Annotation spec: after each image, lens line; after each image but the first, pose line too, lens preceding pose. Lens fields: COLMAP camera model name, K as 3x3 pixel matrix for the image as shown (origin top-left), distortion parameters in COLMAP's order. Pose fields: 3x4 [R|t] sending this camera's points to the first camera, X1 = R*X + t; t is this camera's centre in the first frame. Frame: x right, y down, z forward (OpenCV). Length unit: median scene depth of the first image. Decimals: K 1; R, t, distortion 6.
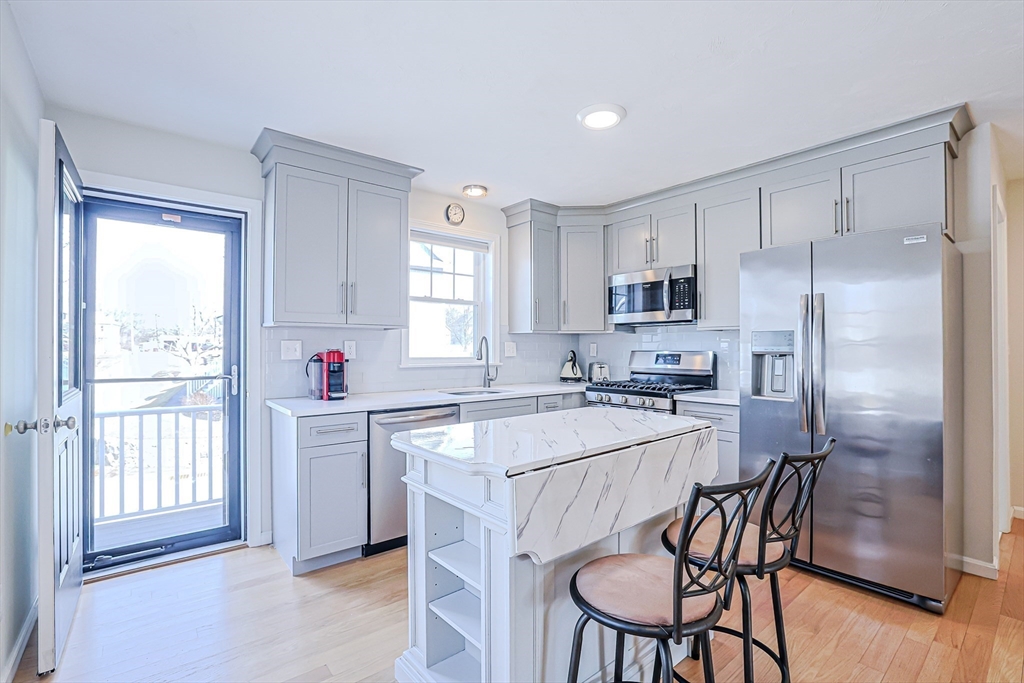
lens RADIAL K [[464.0, 0, 512.1], [0, 464.0, 342.8], [0, 0, 1]] dist [-0.042639, 0.011111]
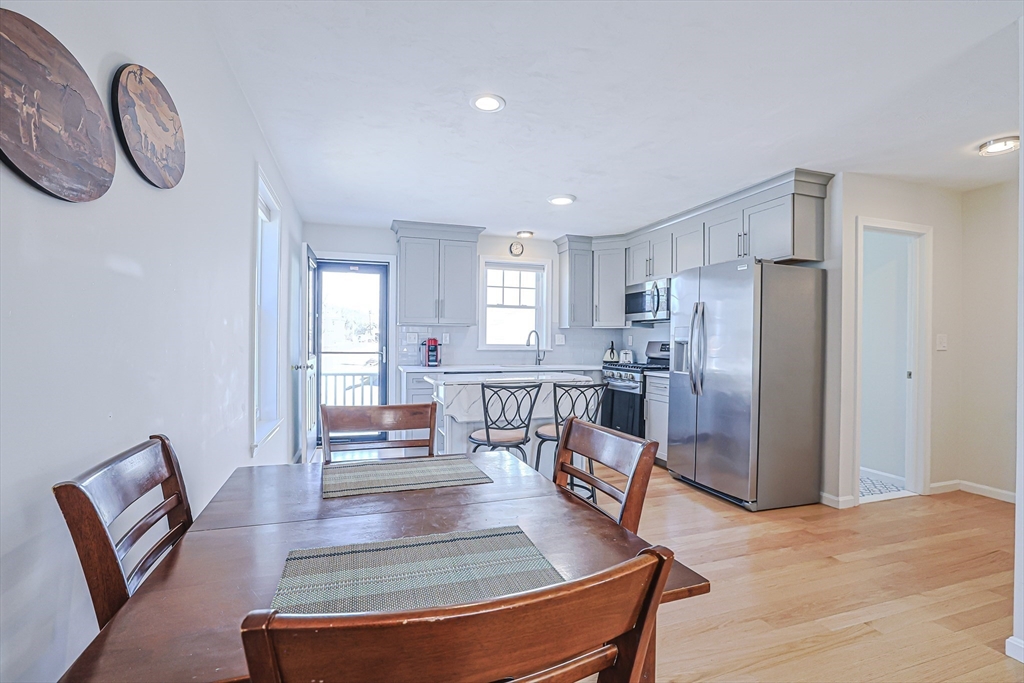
lens RADIAL K [[464.0, 0, 512.4], [0, 464.0, 344.0], [0, 0, 1]] dist [-0.042639, 0.011111]
pose [[0.933278, 0.011144, -0.358983, 0.507131], [-0.005215, 0.999834, 0.017480, 0.004557], [0.359118, -0.014441, 0.933181, -0.513396]]
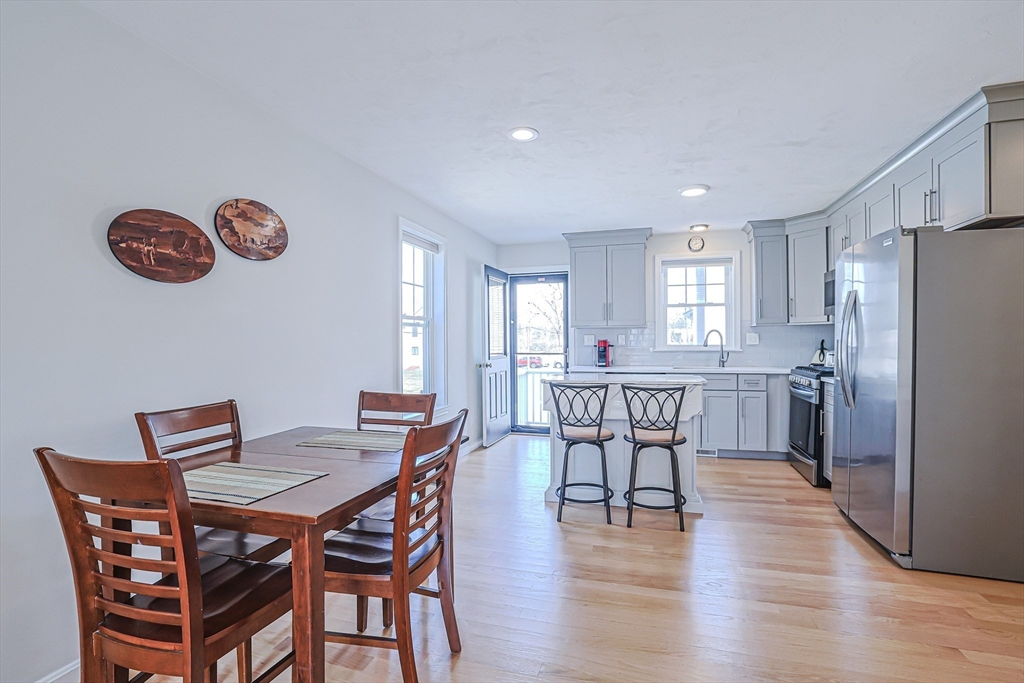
lens RADIAL K [[464.0, 0, 524.4], [0, 464.0, 344.1], [0, 0, 1]] dist [-0.042639, 0.011111]
pose [[0.567689, 0.003834, -0.823234, 0.923199], [0.015100, 0.999772, 0.015069, -0.000283], [0.823105, -0.020985, 0.567502, -0.301279]]
